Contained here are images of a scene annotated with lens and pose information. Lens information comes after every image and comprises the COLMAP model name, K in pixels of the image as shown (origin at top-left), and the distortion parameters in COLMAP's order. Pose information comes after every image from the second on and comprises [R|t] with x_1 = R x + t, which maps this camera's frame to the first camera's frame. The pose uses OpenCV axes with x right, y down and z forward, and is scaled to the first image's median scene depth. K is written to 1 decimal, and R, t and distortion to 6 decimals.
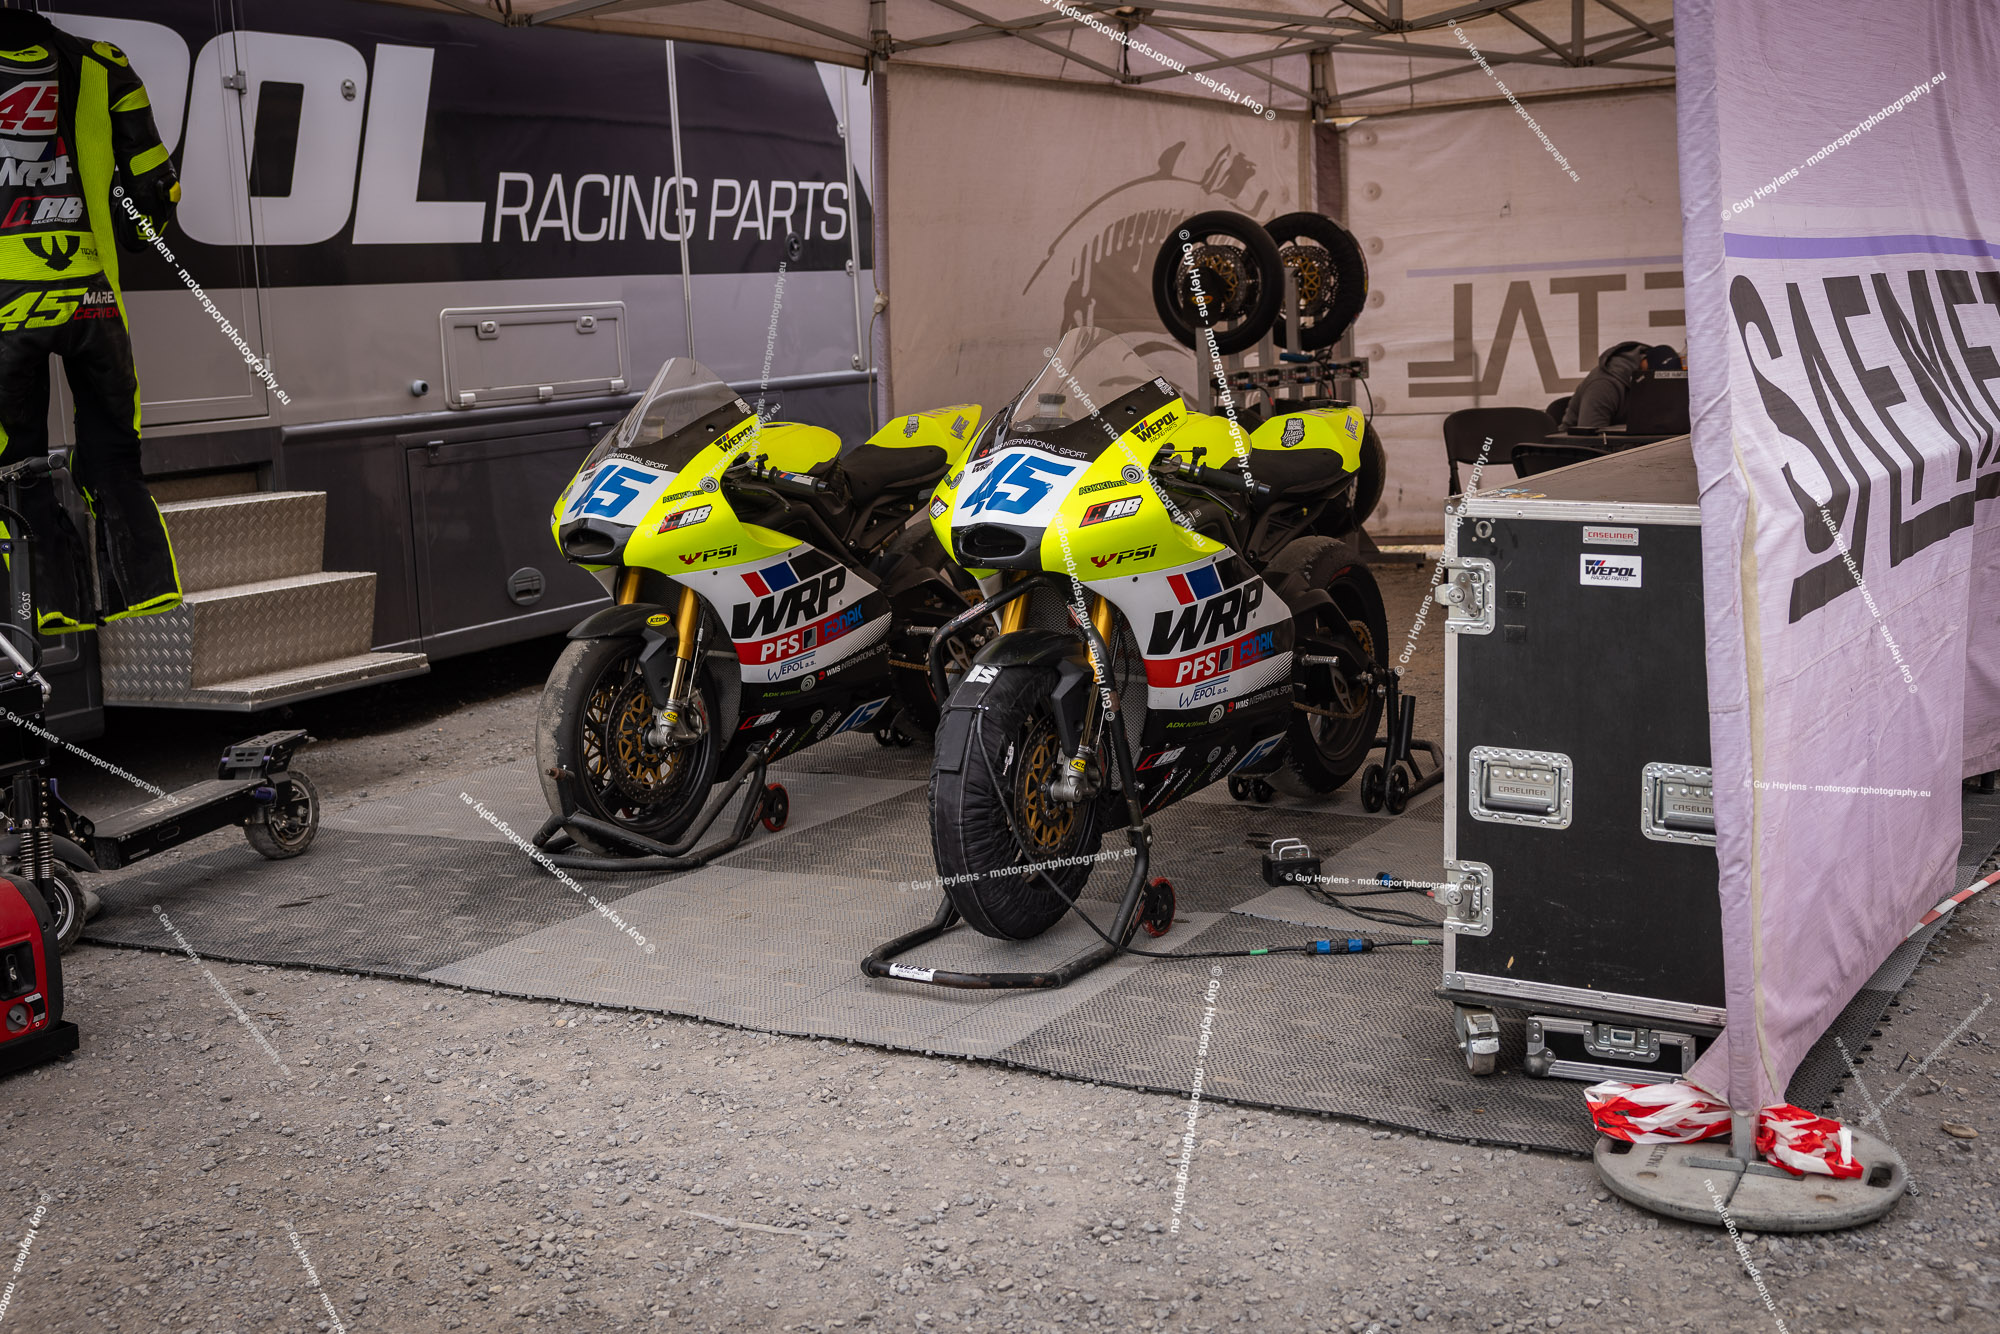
lens RADIAL K [[2311.7, 0, 1000.0], [0, 2311.7, 667.0], [0, 0, 1]] dist [-0.003818, -0.009076]
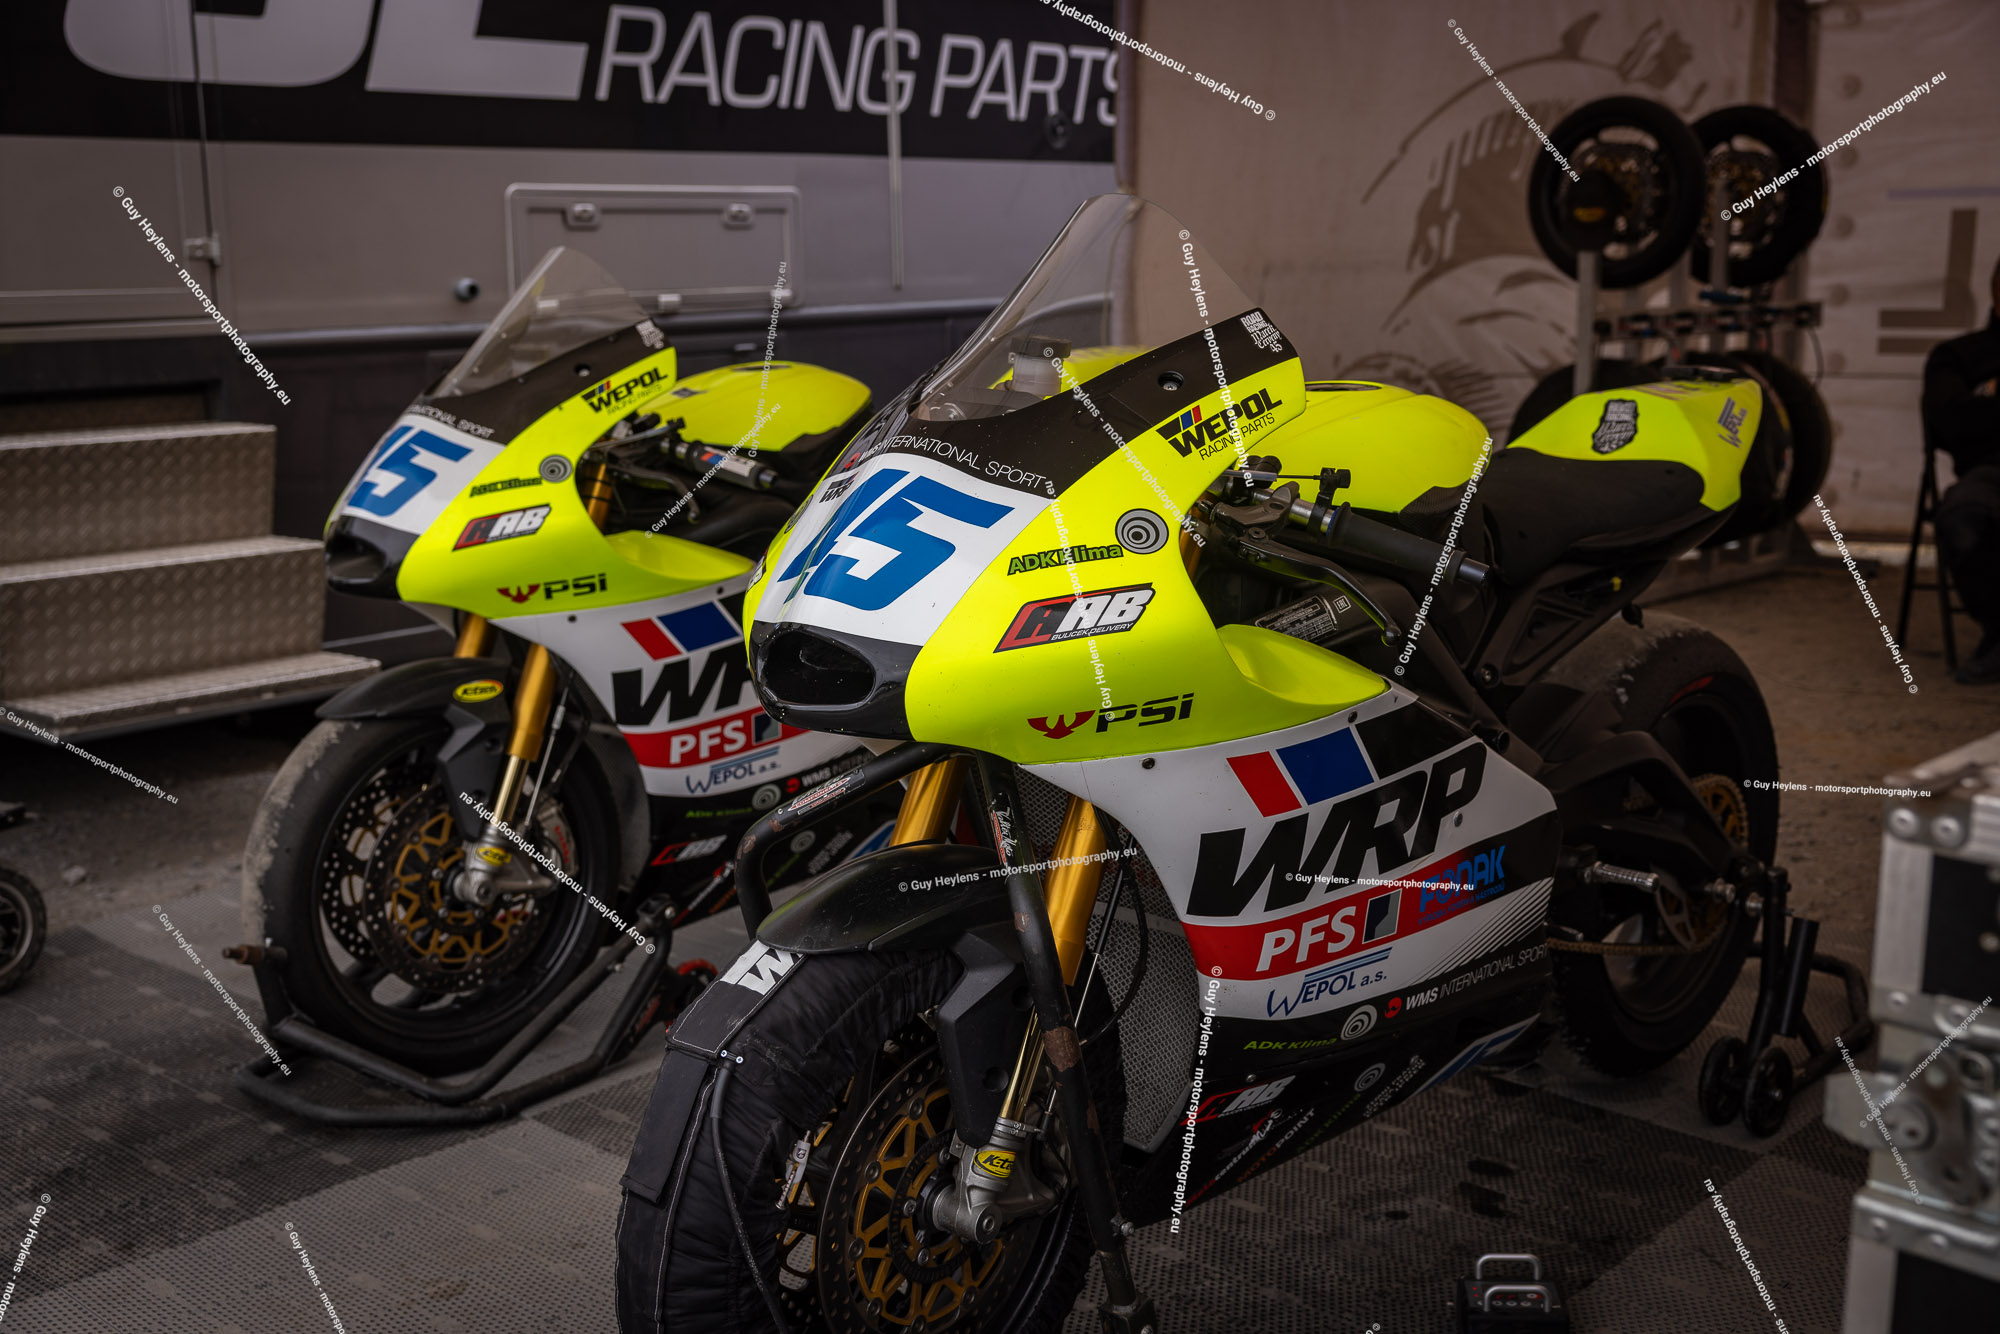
lens RADIAL K [[2201.0, 0, 984.7], [0, 2201.0, 670.9], [0, 0, 1]] dist [0.007462, 0.031401]
pose [[0.977143, 0.072125, -0.199975, 0.086210], [-0.063853, 0.996827, 0.047517, -0.057268], [0.202768, -0.033662, 0.978648, 0.448619]]
